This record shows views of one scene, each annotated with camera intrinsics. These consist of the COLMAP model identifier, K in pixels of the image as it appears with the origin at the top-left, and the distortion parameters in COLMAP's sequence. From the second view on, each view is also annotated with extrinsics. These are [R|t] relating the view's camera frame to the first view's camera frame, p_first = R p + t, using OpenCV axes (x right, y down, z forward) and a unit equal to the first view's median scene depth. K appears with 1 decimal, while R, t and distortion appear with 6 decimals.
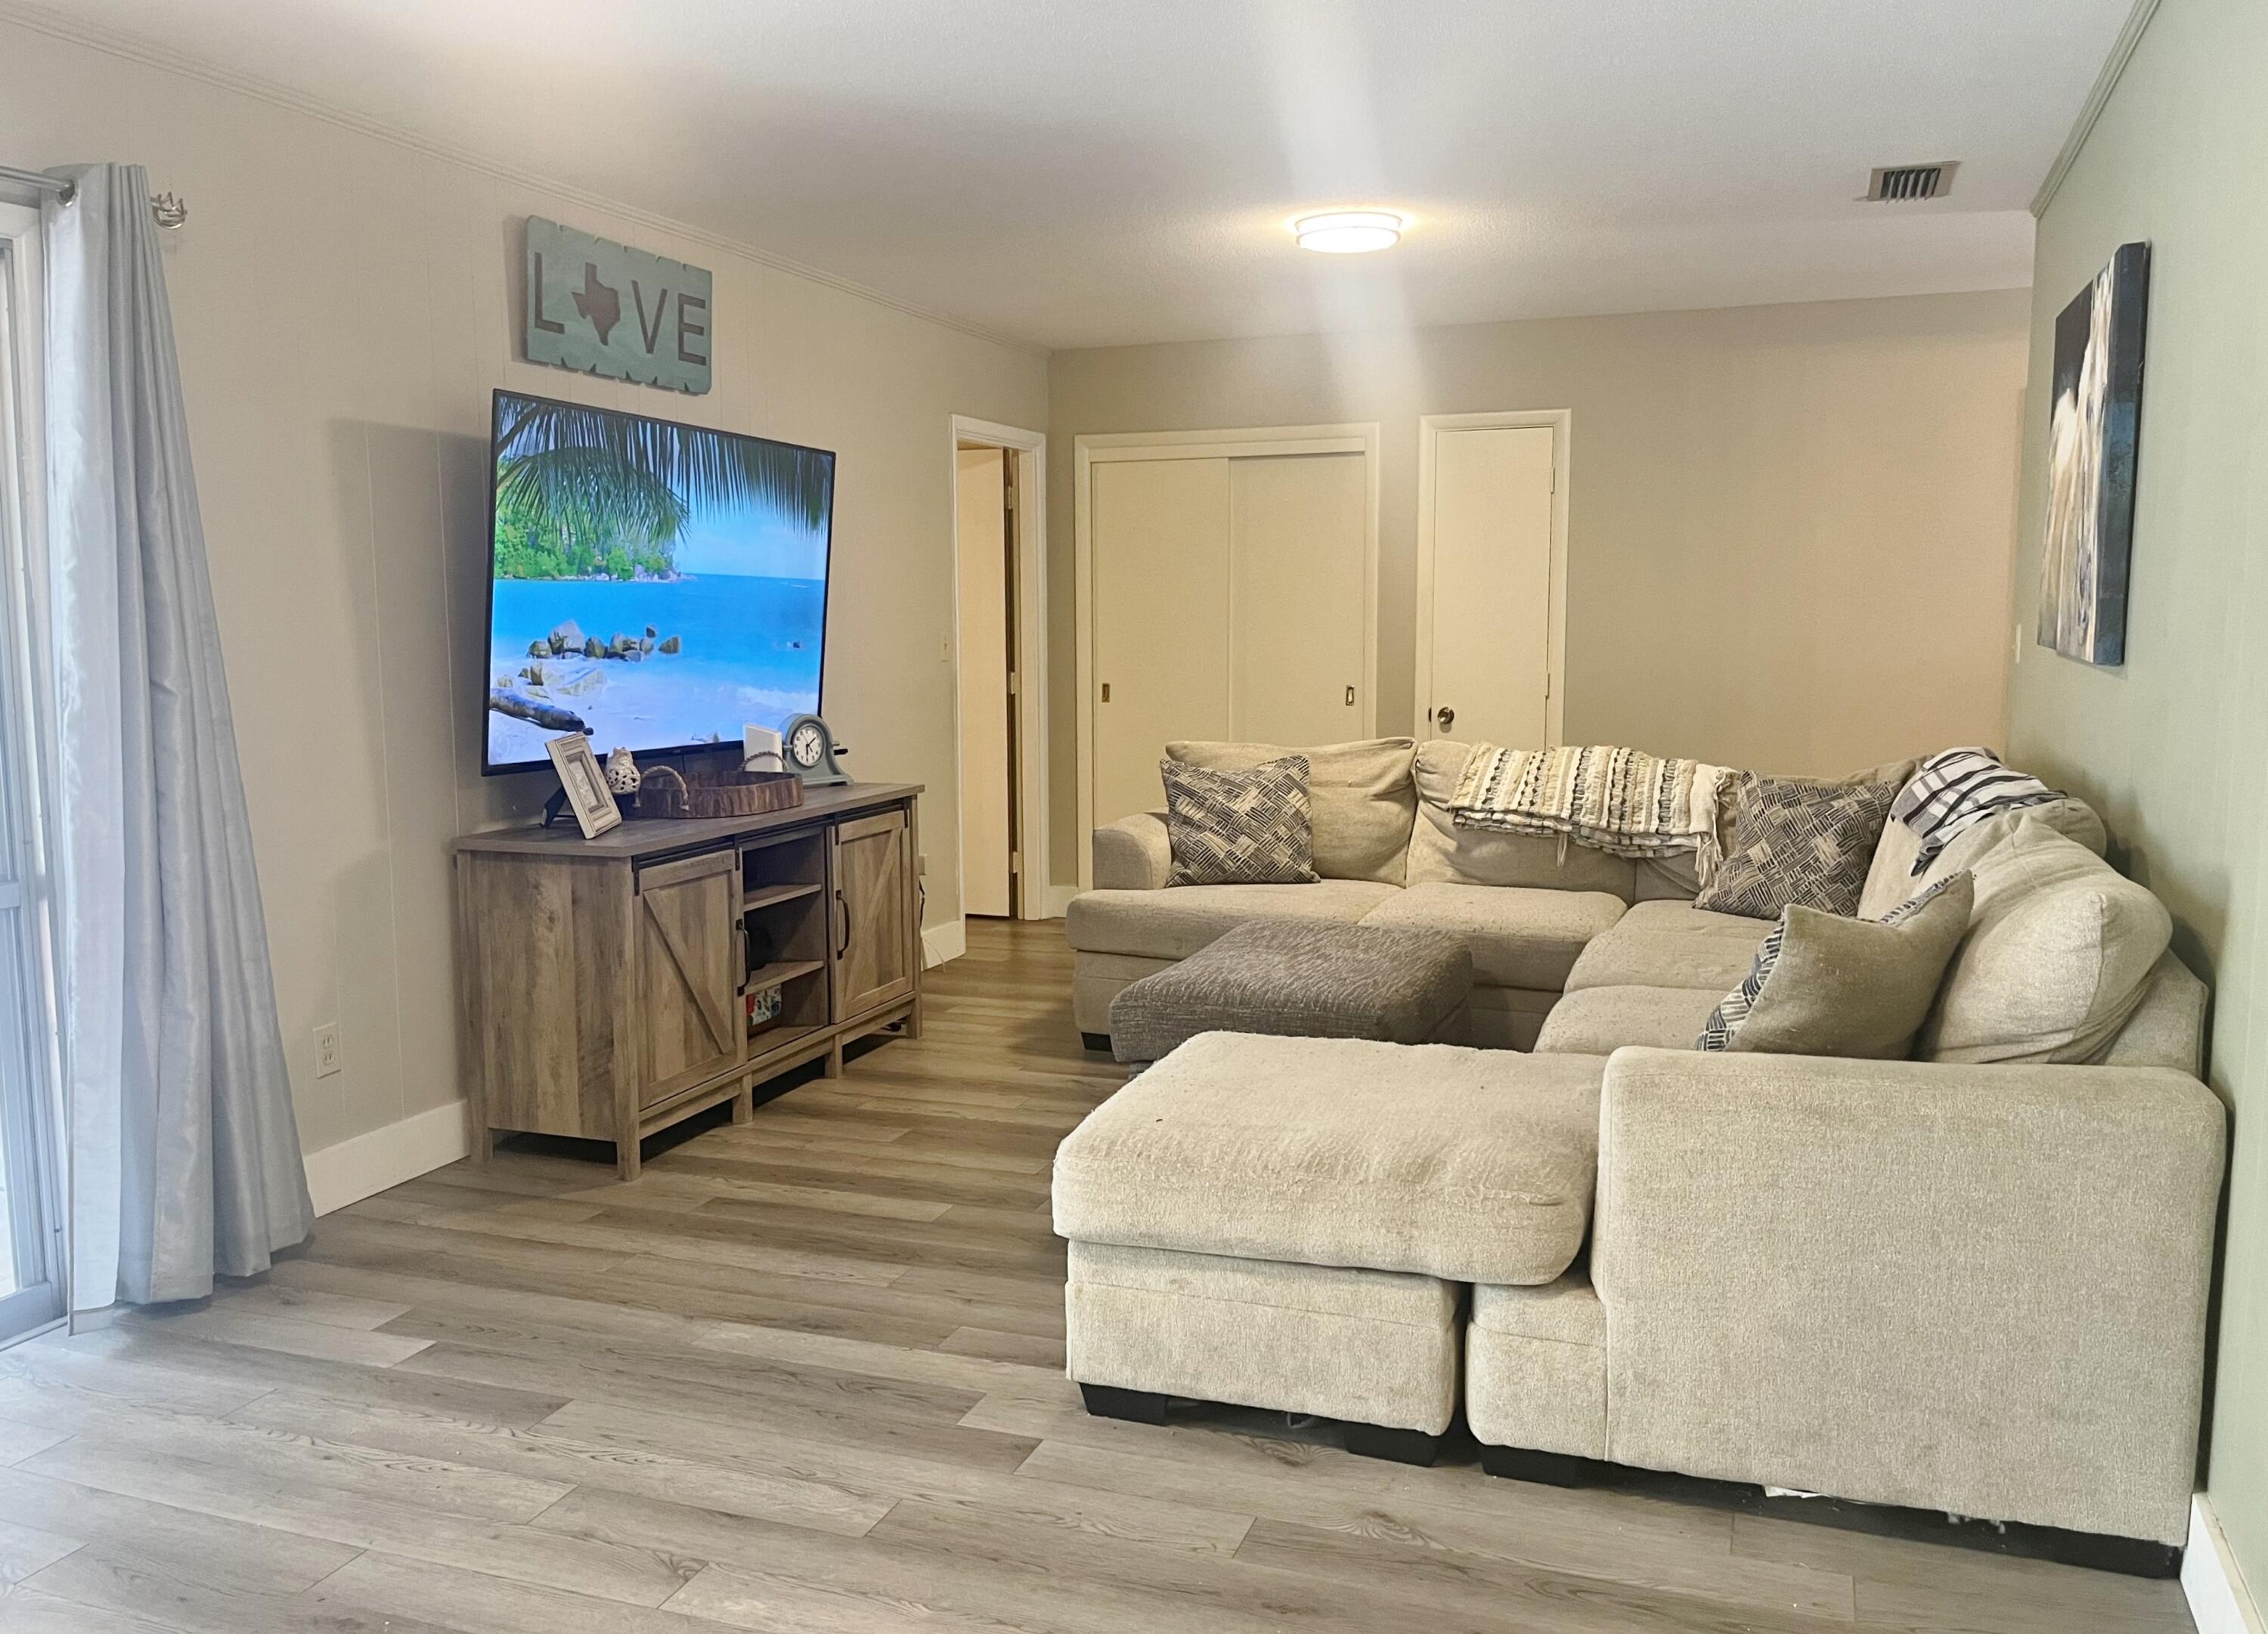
lens RADIAL K [[1811.7, 0, 1134.0], [0, 1811.7, 817.0], [0, 0, 1]] dist [-0.002849, -0.000860]
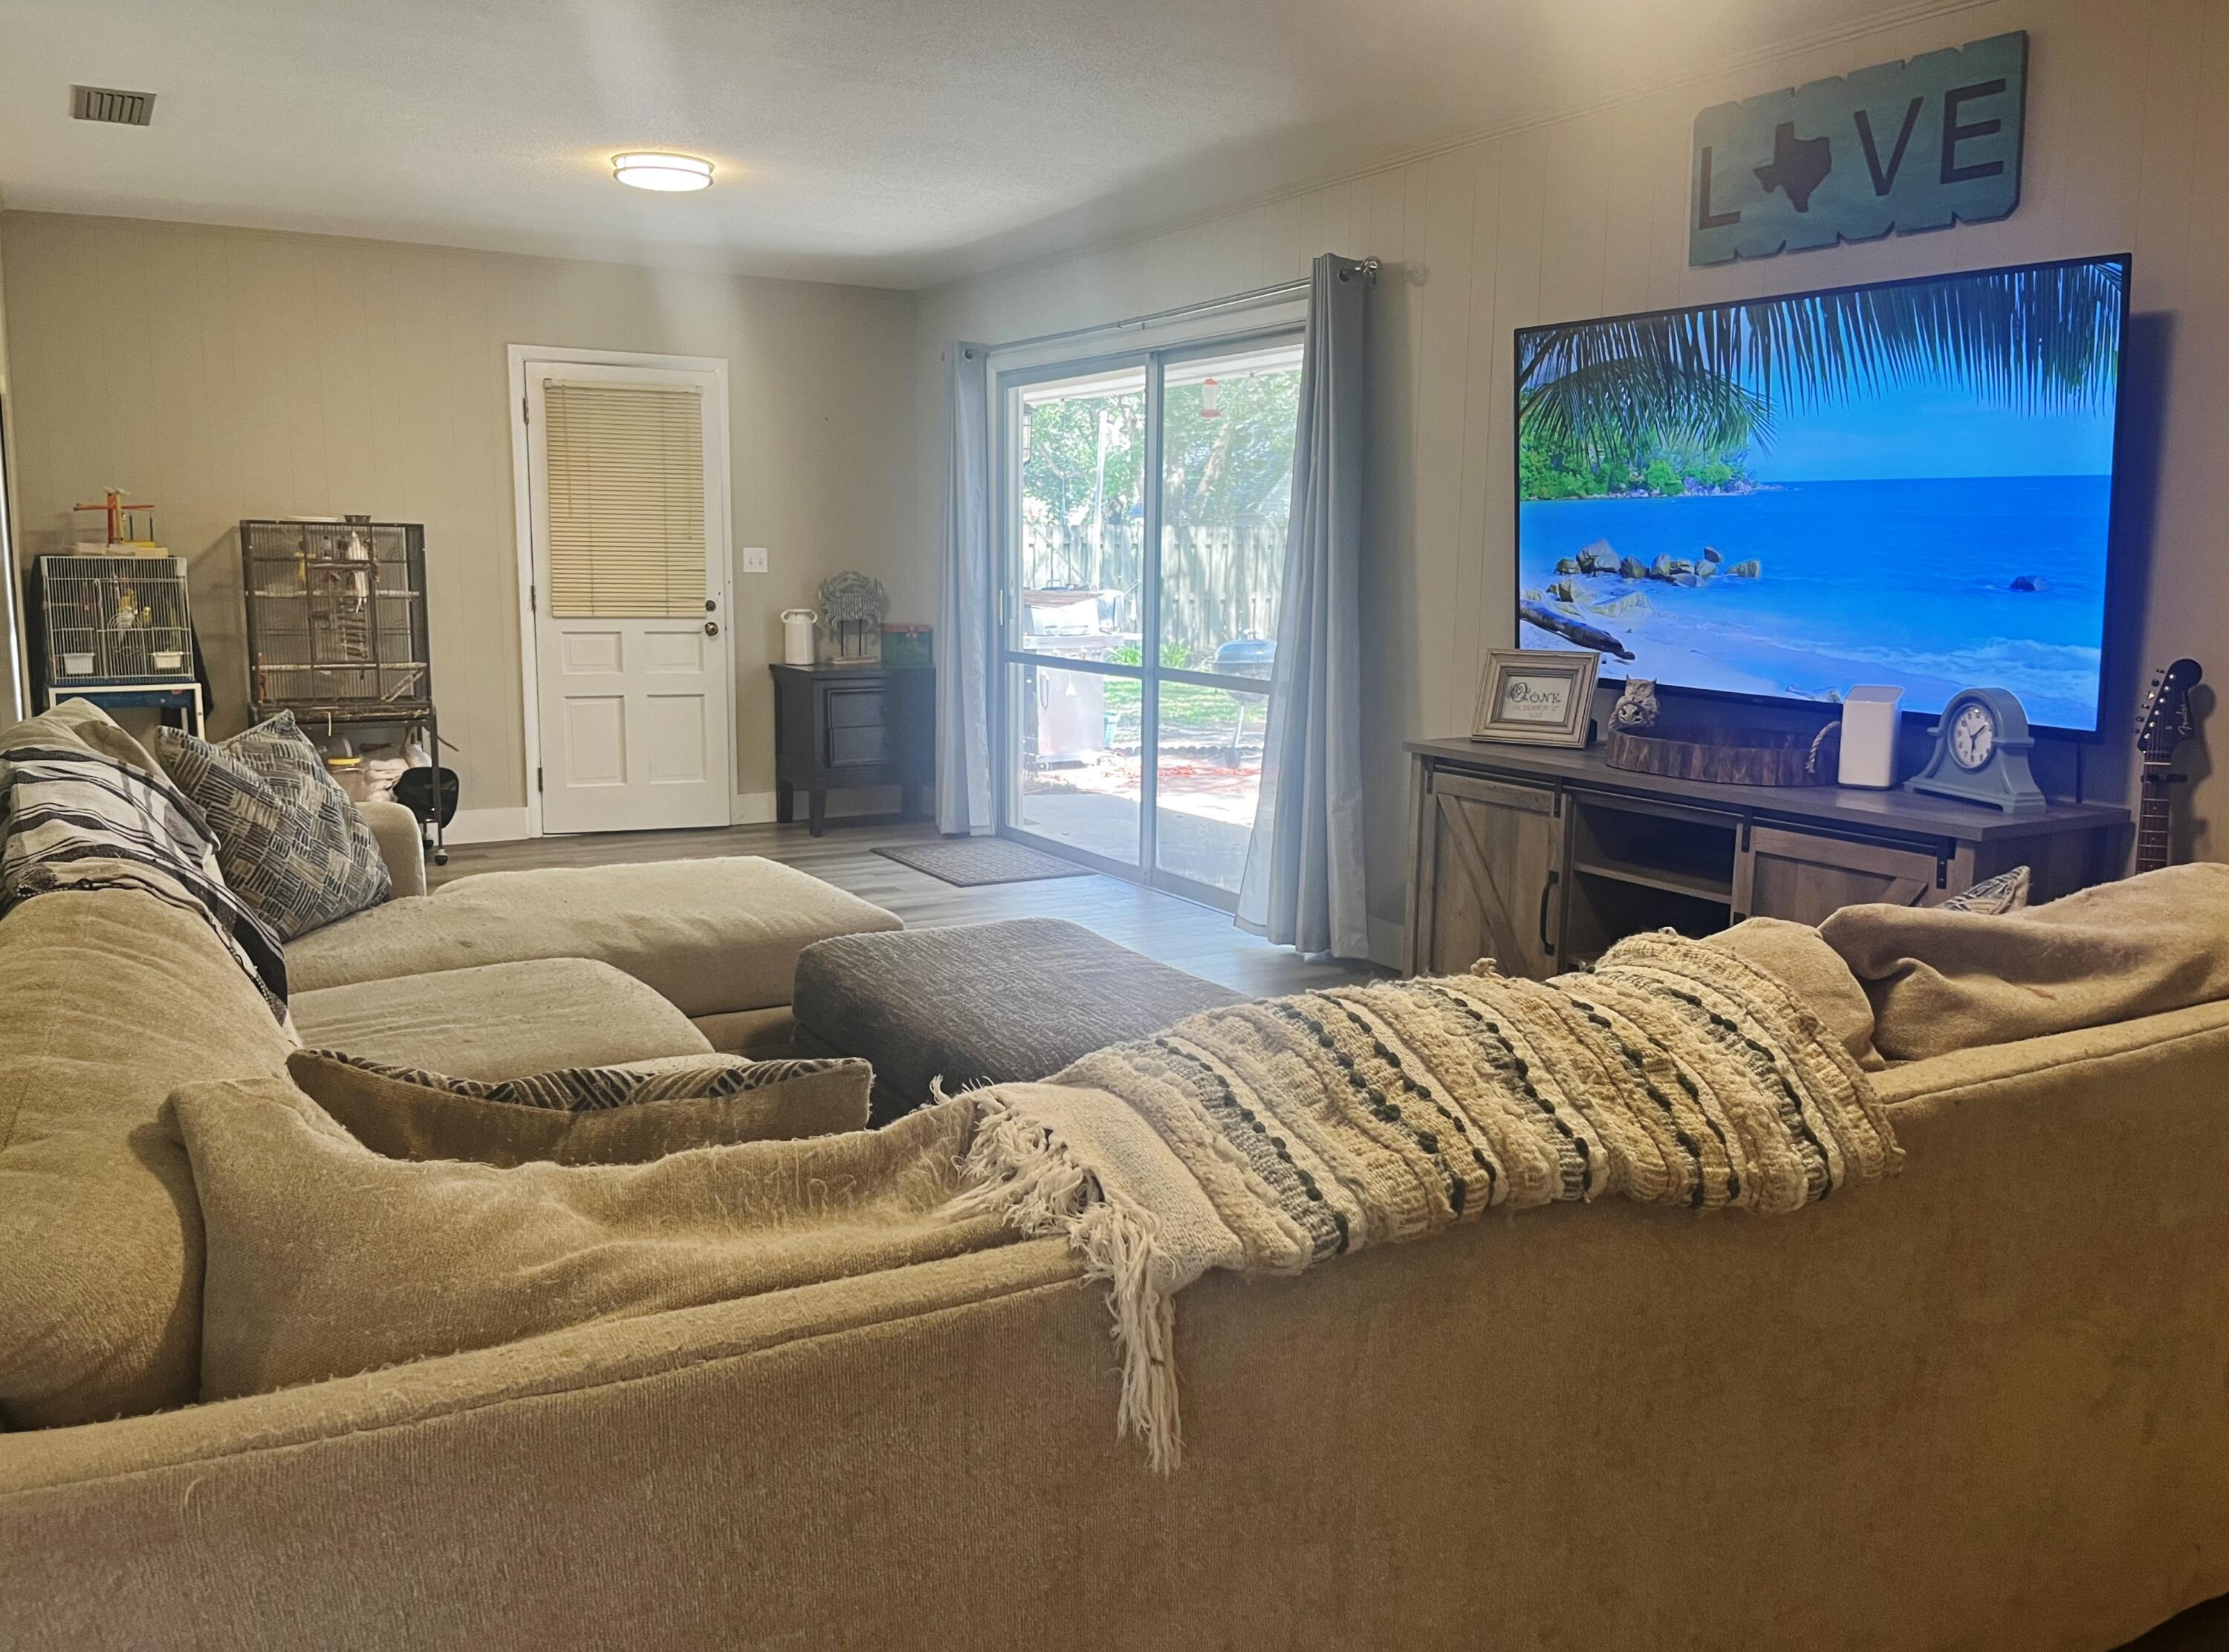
lens RADIAL K [[1712.4, 0, 1114.5], [0, 1712.4, 826.0], [0, 0, 1]] dist [0.006320, -0.001770]
pose [[-0.627992, 0.120827, -0.768782, 0.594209], [-0.097617, 0.967840, 0.231853, -0.146735], [0.772073, 0.220648, -0.596002, 1.374521]]
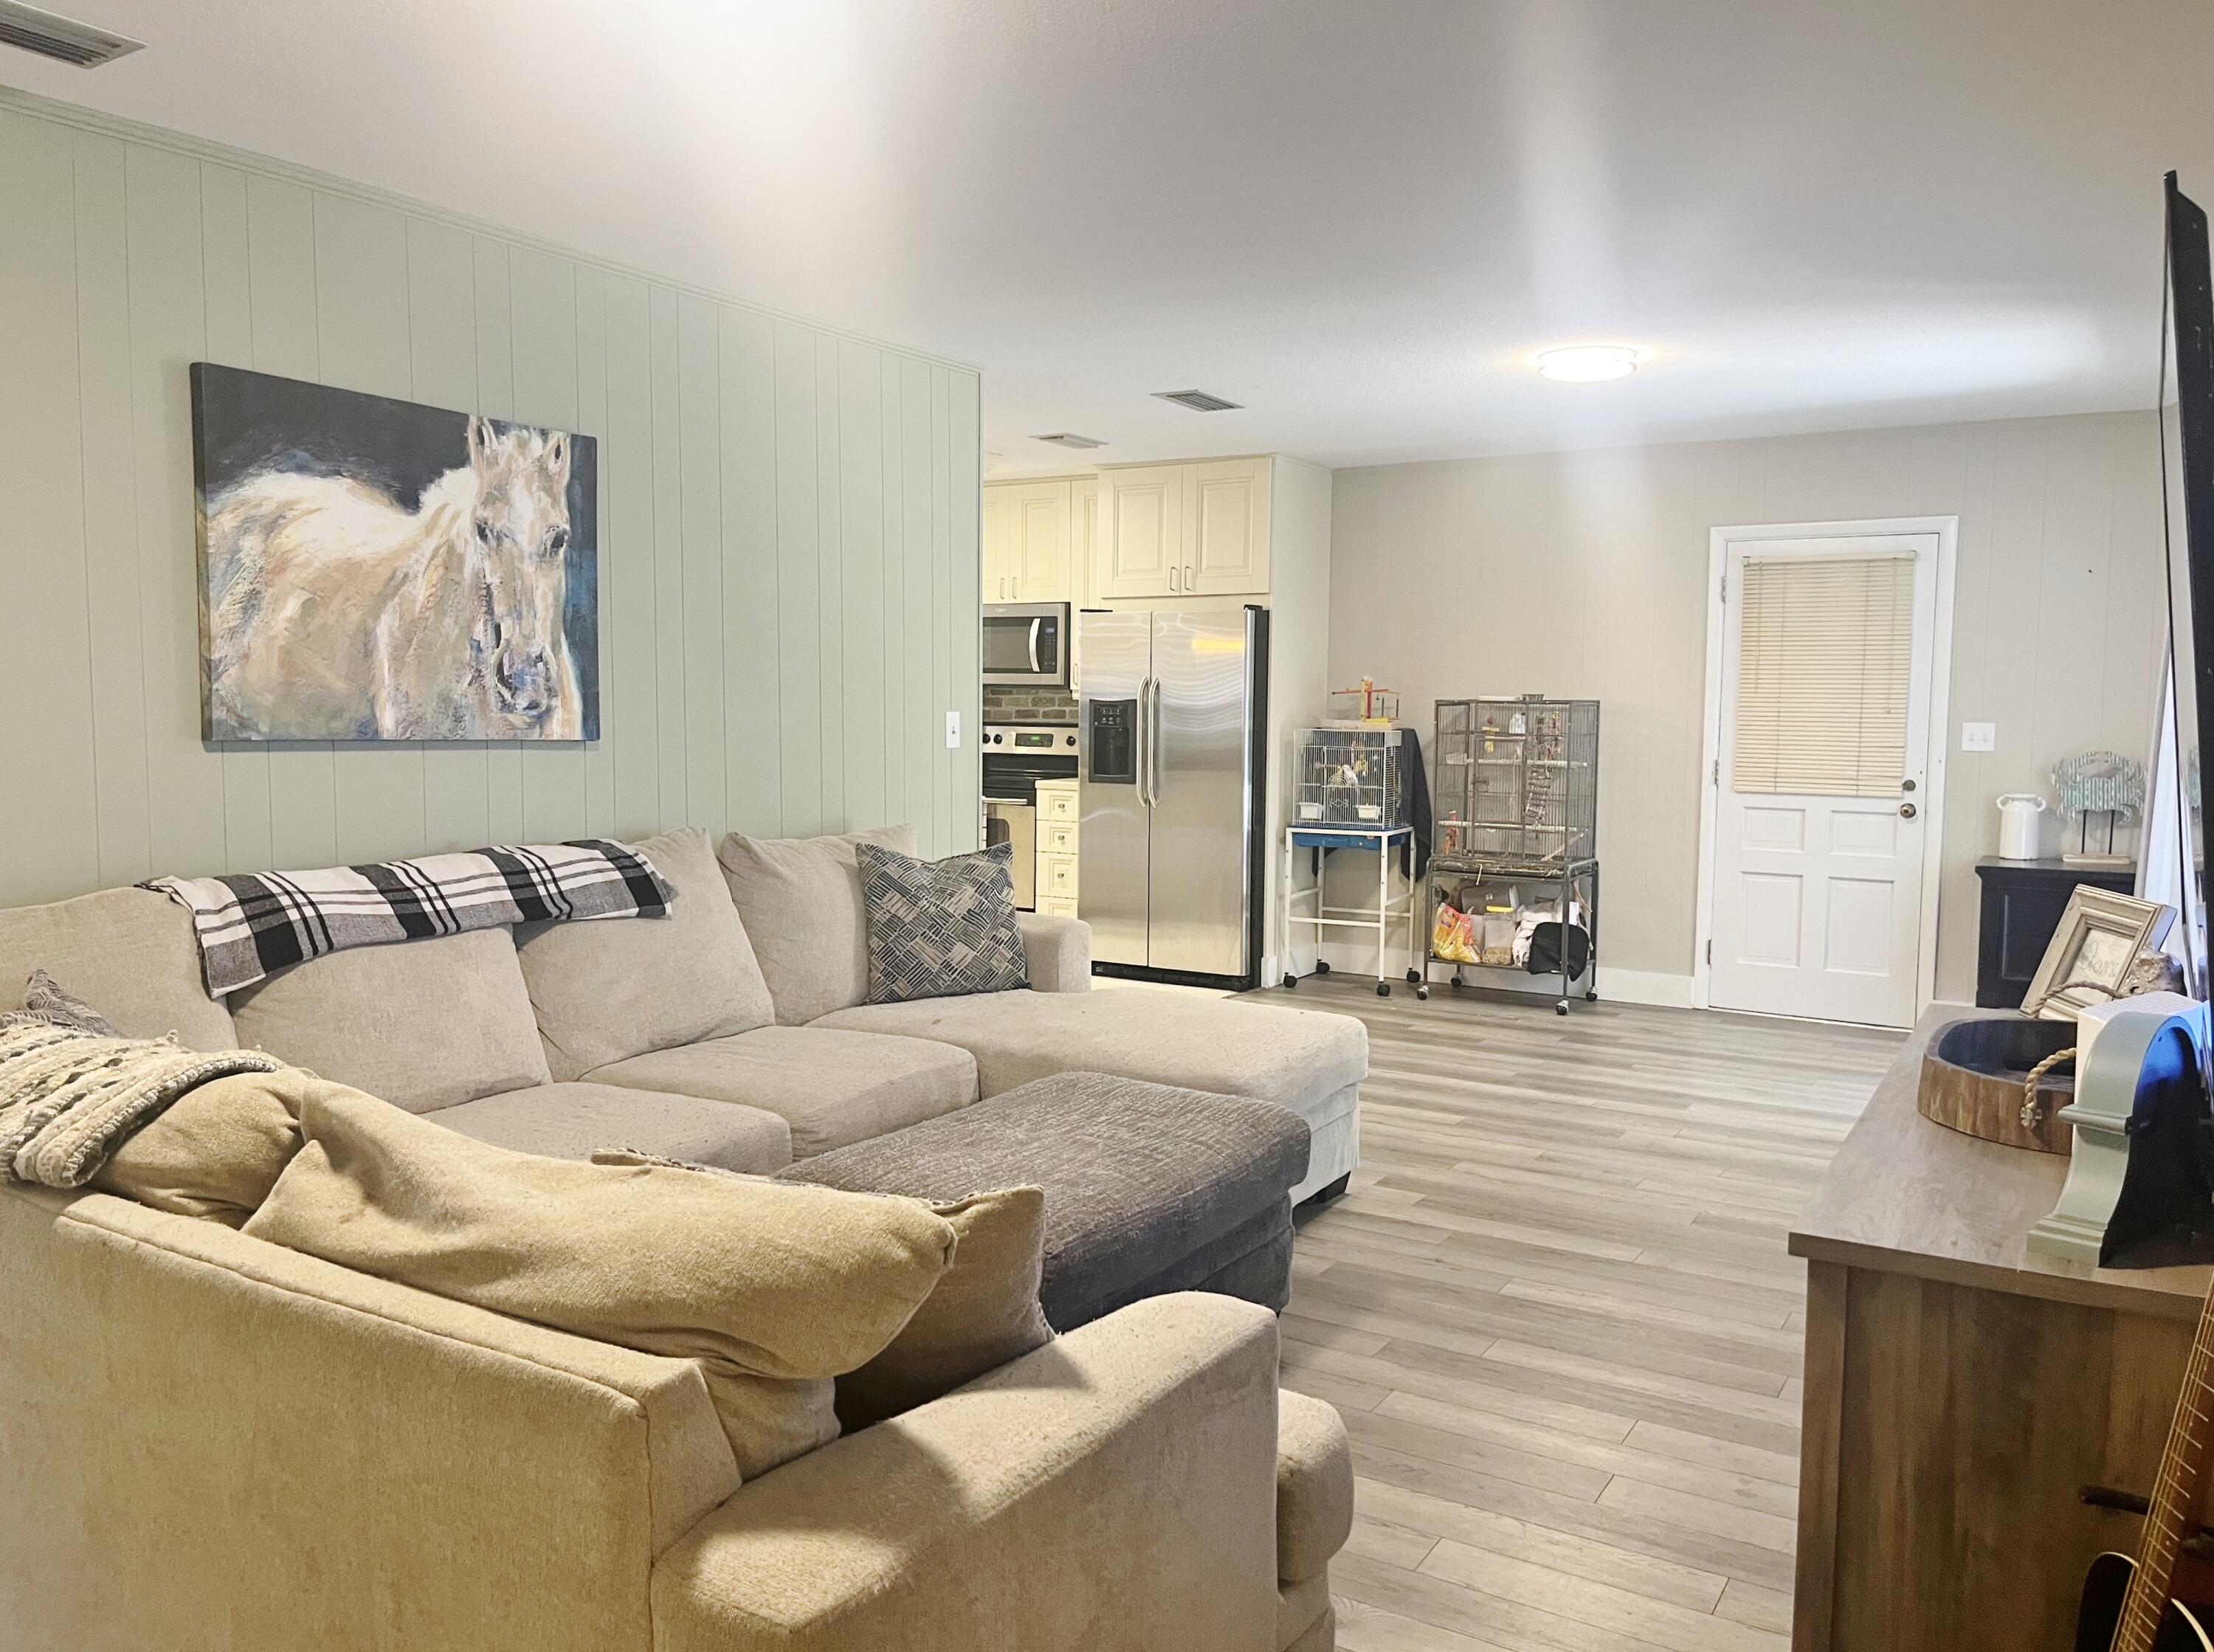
lens RADIAL K [[1689.5, 0, 1107.0], [0, 1689.5, 826.0], [0, 0, 1]] dist [0.003365, 0.000779]
pose [[-0.981840, -0.018791, 0.188777, -0.062952], [0.017302, 0.982066, 0.187743, -0.188603], [-0.188920, 0.187600, -0.963906, 1.619713]]
